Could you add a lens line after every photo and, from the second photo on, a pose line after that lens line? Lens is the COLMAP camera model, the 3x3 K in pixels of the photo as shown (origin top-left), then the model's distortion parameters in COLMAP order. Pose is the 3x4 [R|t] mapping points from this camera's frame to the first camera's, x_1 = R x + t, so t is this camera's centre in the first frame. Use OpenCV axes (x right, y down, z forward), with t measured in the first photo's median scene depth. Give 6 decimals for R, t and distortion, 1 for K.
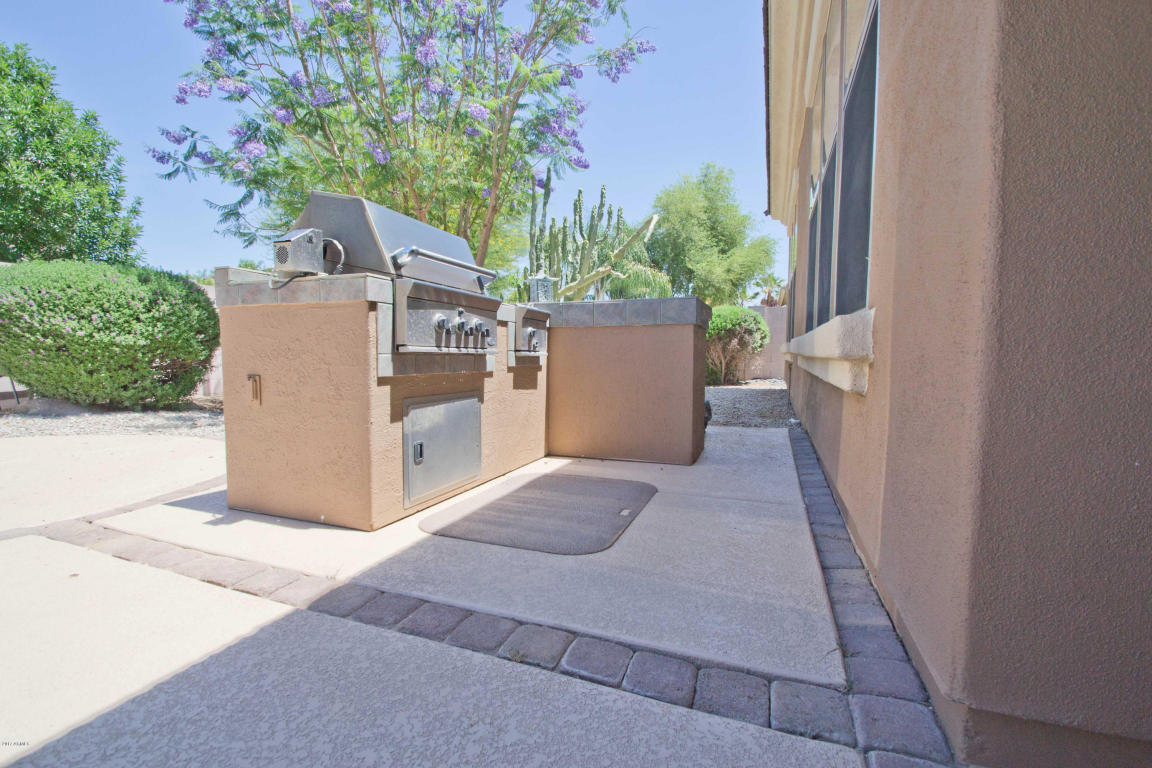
lens RADIAL K [[516.3, 0, 568.7], [0, 516.3, 386.4], [0, 0, 1]] dist [-0.000425, -0.002019]
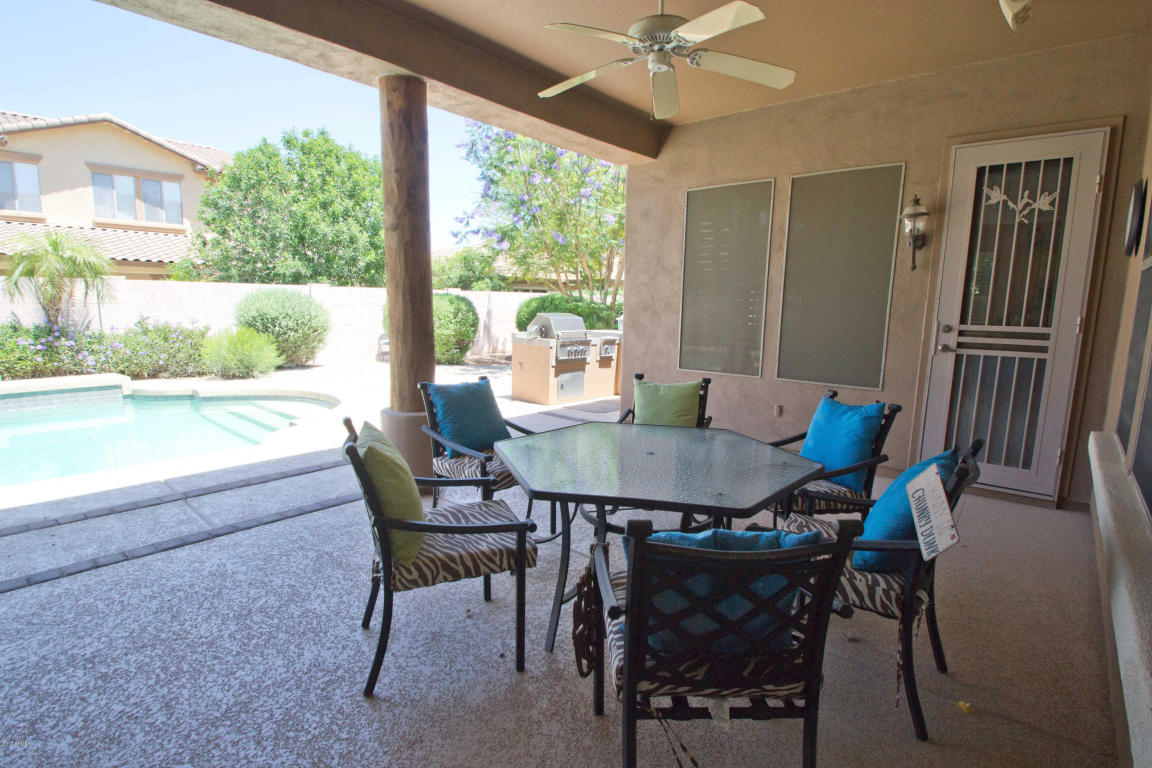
lens RADIAL K [[570.0, 0, 573.6], [0, 570.0, 389.1], [0, 0, 1]] dist [-0.009527, -0.003534]
pose [[0.944897, 0.067333, -0.320367, 0.867090], [-0.041760, 0.995416, 0.086044, -0.162499], [0.324692, -0.067924, 0.943378, -2.225895]]
